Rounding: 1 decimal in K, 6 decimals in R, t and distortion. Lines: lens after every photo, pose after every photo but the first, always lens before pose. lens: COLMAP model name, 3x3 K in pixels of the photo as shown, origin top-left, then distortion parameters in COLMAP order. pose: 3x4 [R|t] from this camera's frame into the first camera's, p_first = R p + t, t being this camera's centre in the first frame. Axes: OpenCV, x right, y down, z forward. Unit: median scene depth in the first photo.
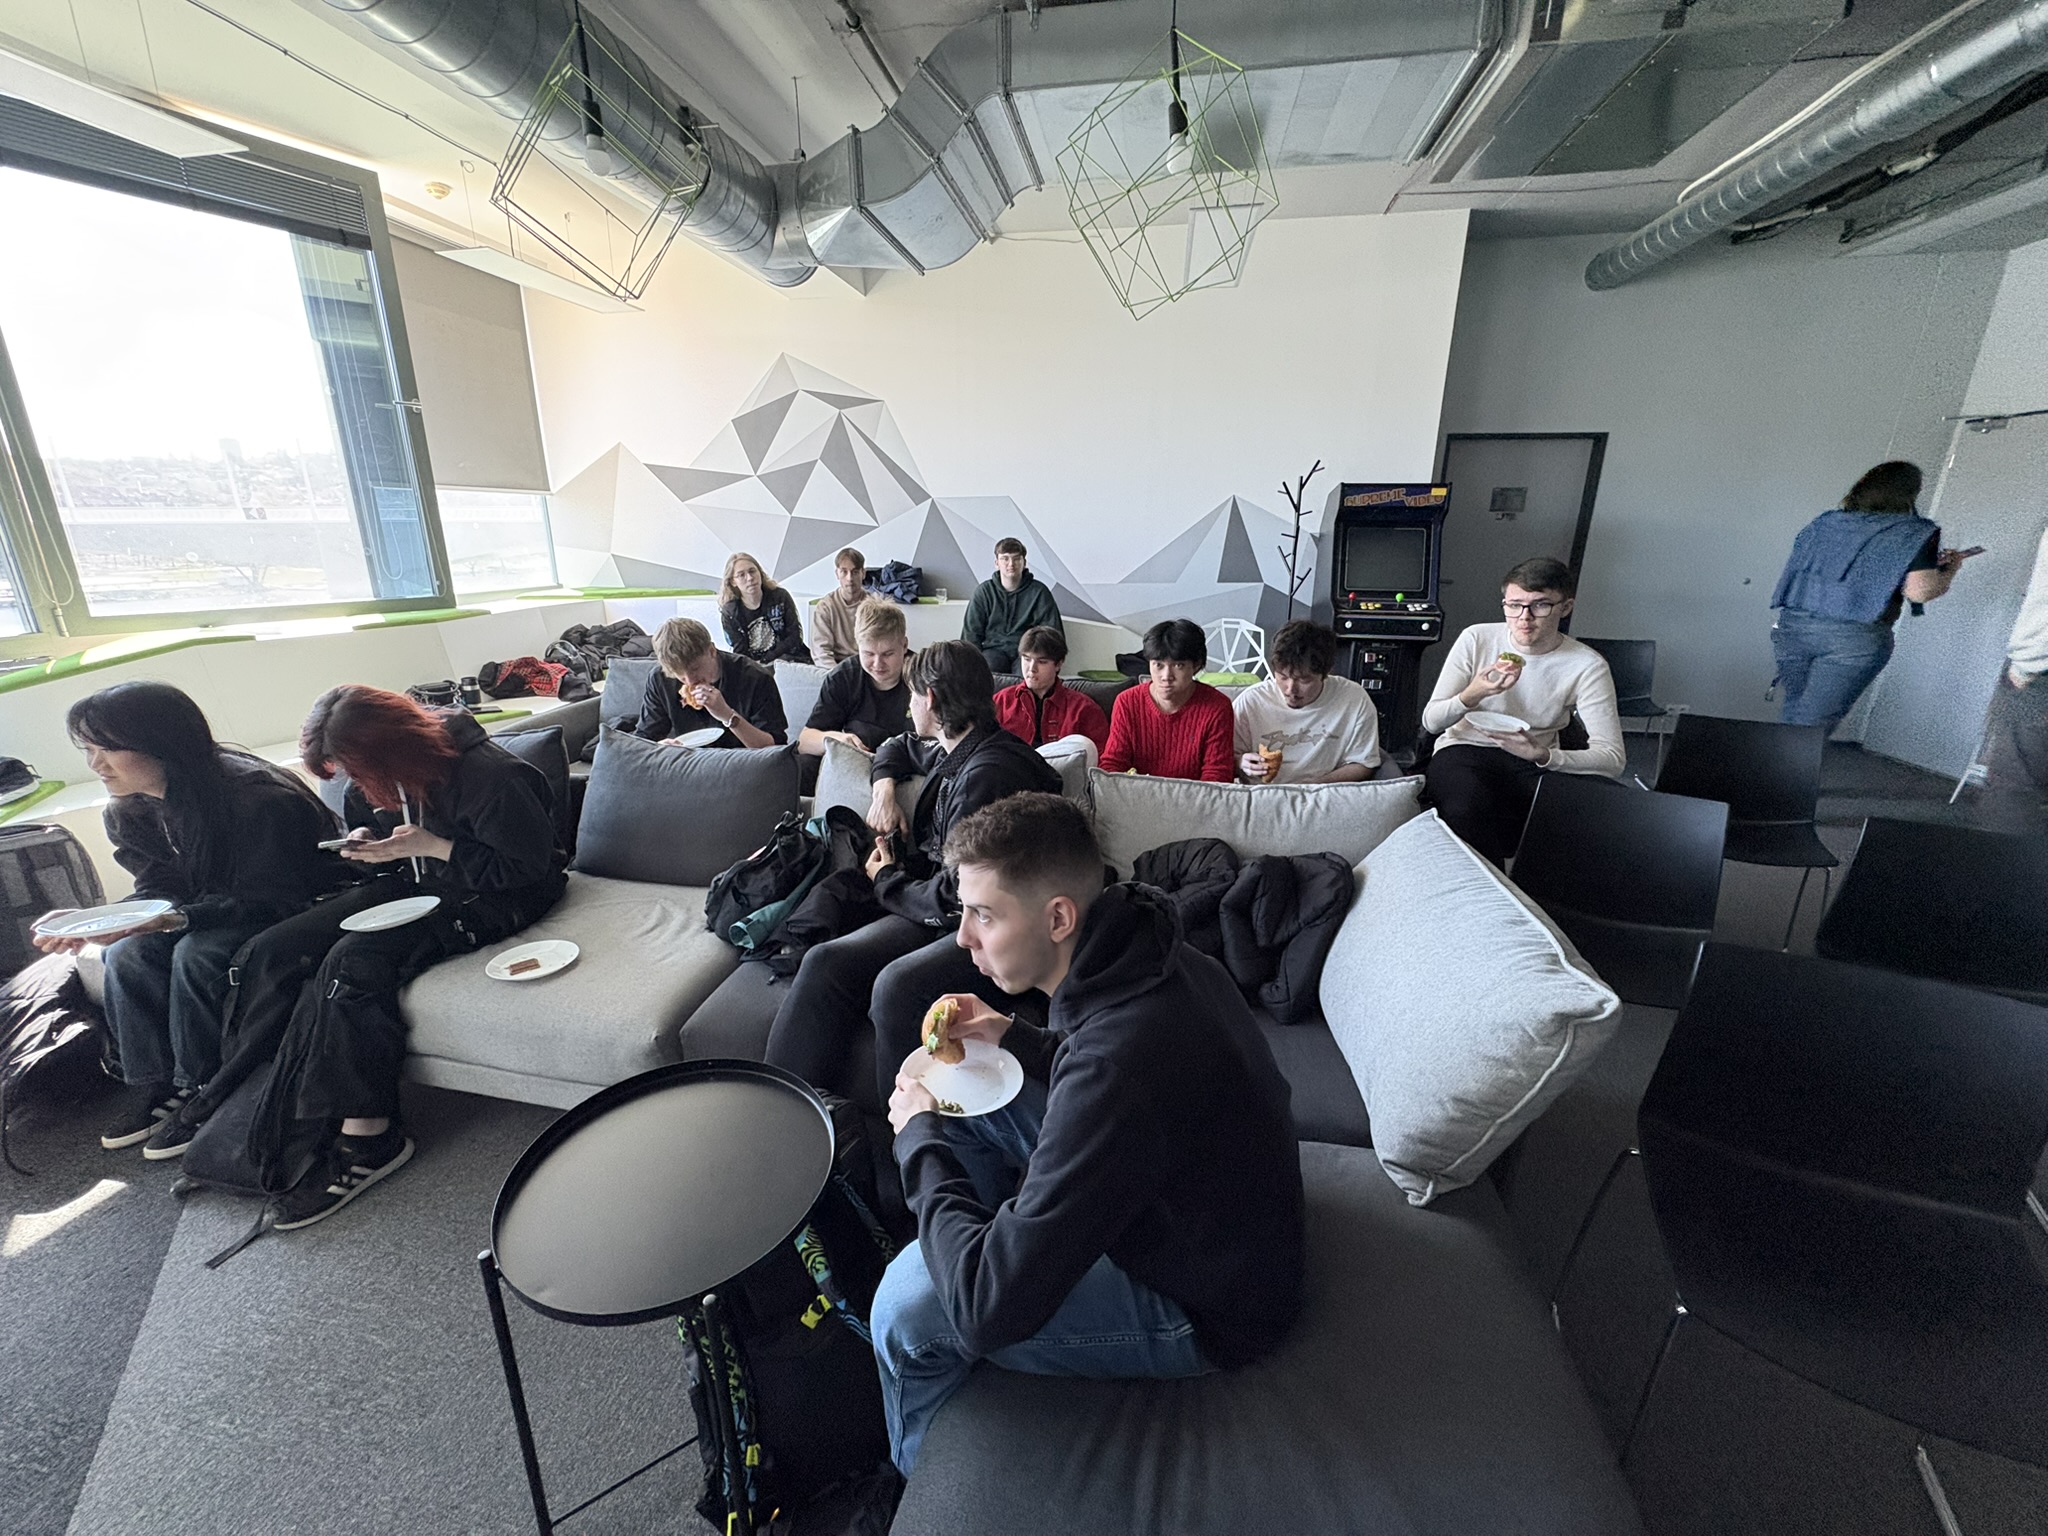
lens RADIAL K [[814.4, 0, 1022.3], [0, 814.4, 756.3], [0, 0, 1]] dist [0.000820, 0.000782]
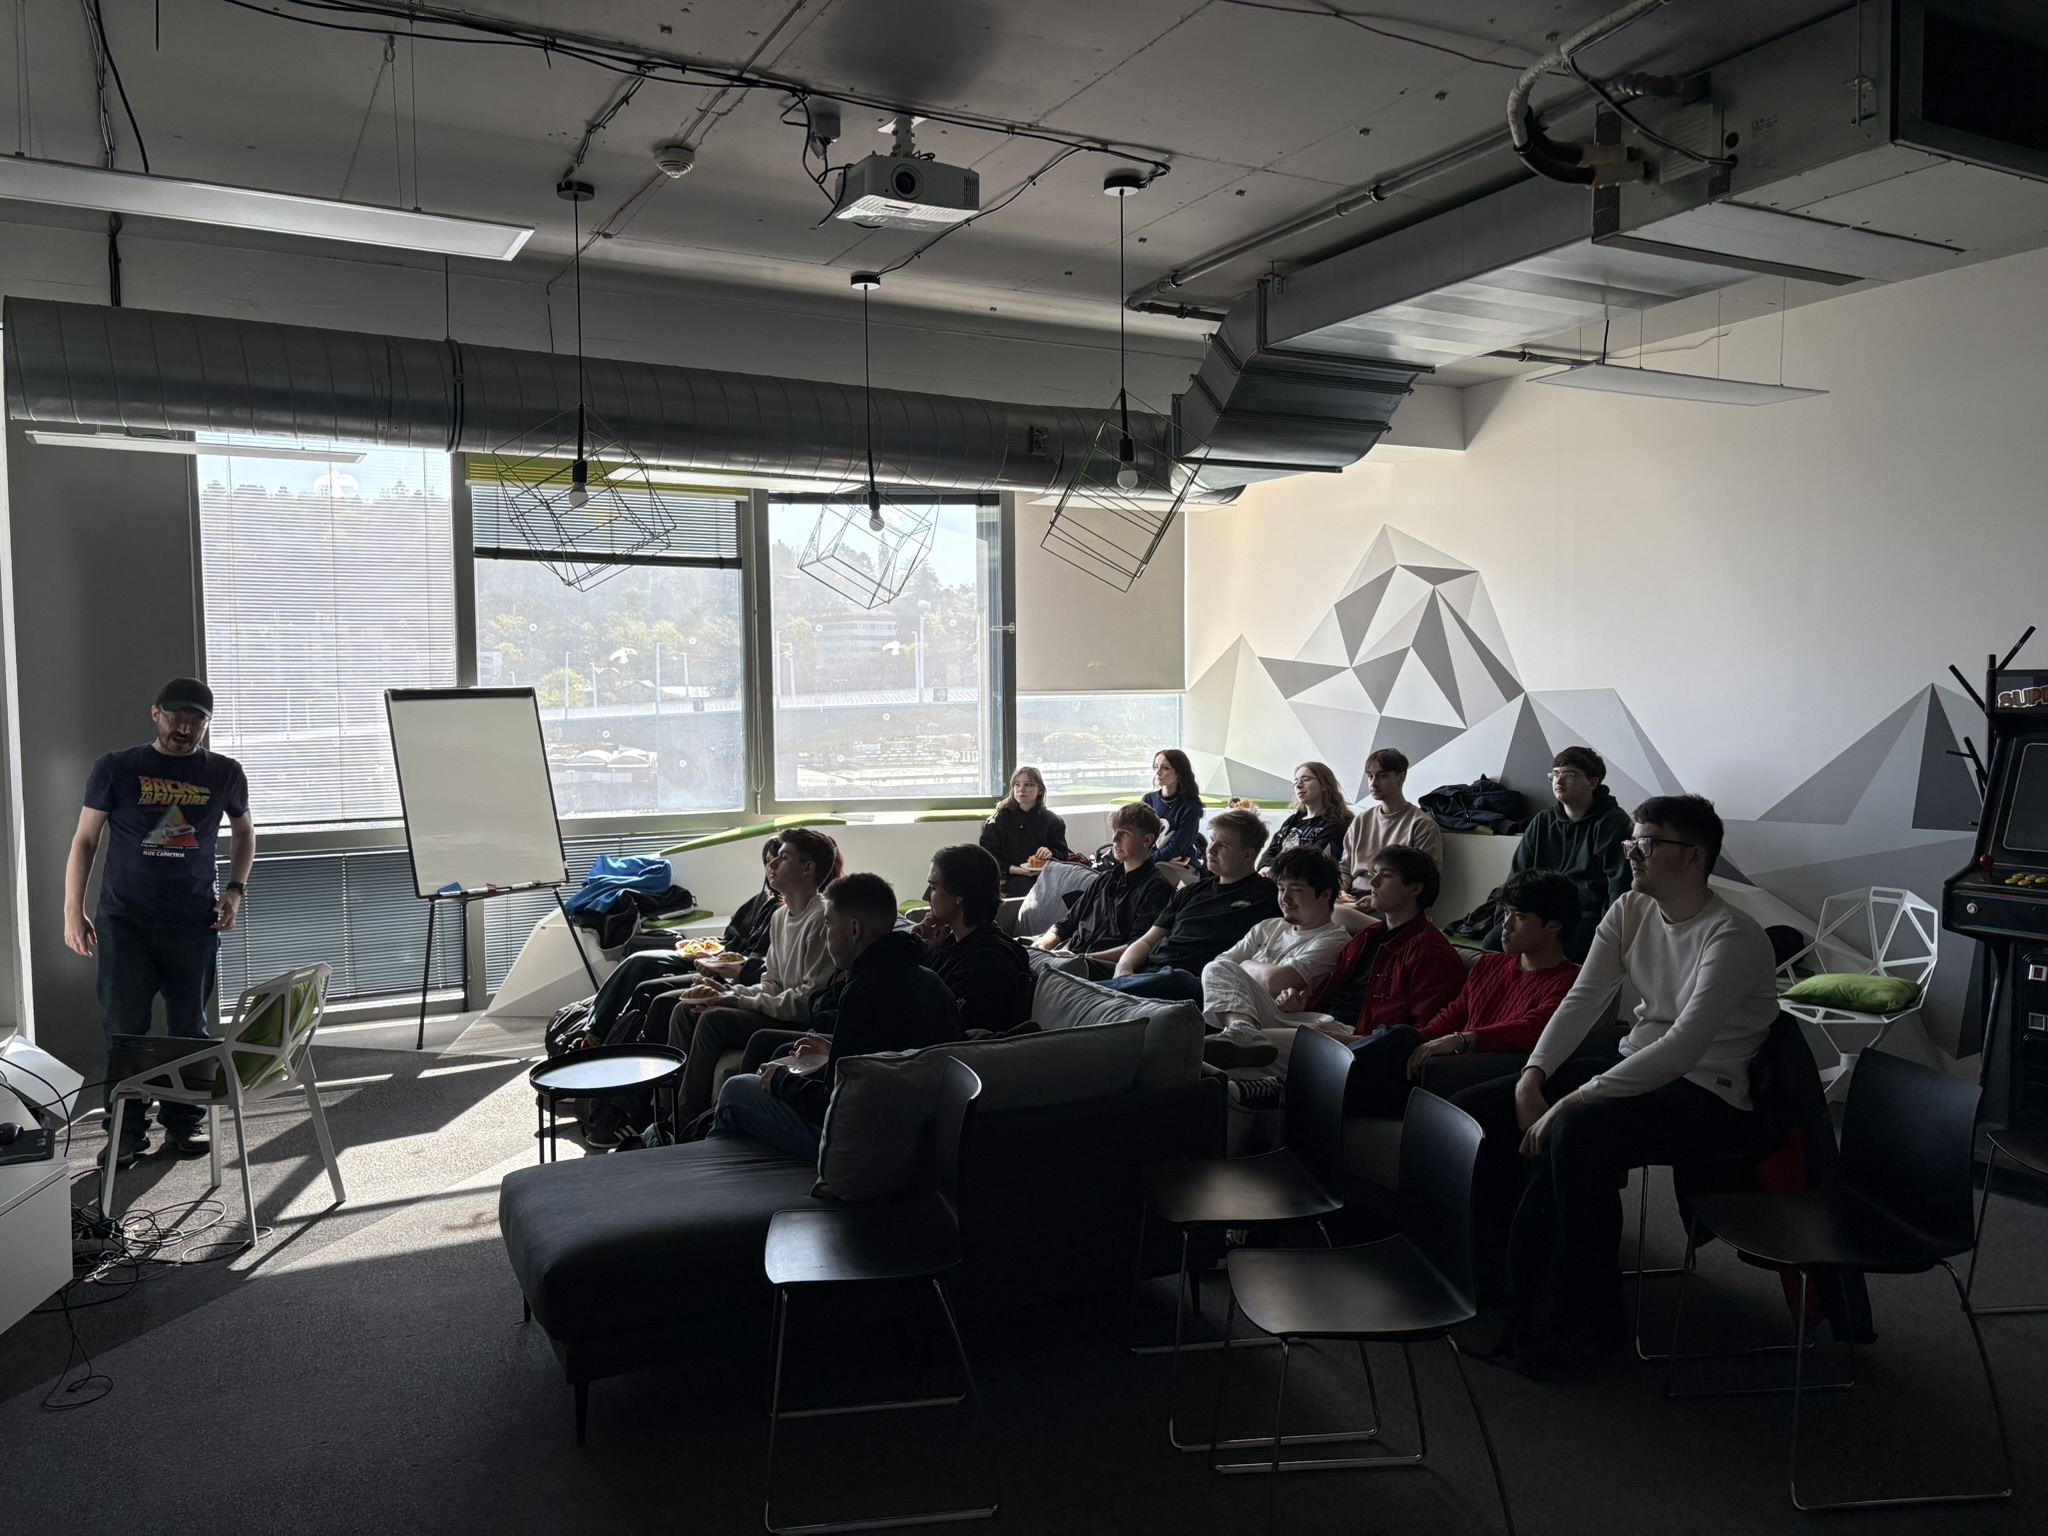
lens RADIAL K [[1551.1, 0, 1032.9], [0, 1551.1, 766.5], [0, 0, 1]] dist [0.057995, -0.058625]
pose [[0.620511, 0.024485, -0.783815, 0.708687], [-0.198548, 0.971851, -0.126822, 0.011203], [0.758647, 0.234319, 0.607906, -0.165141]]
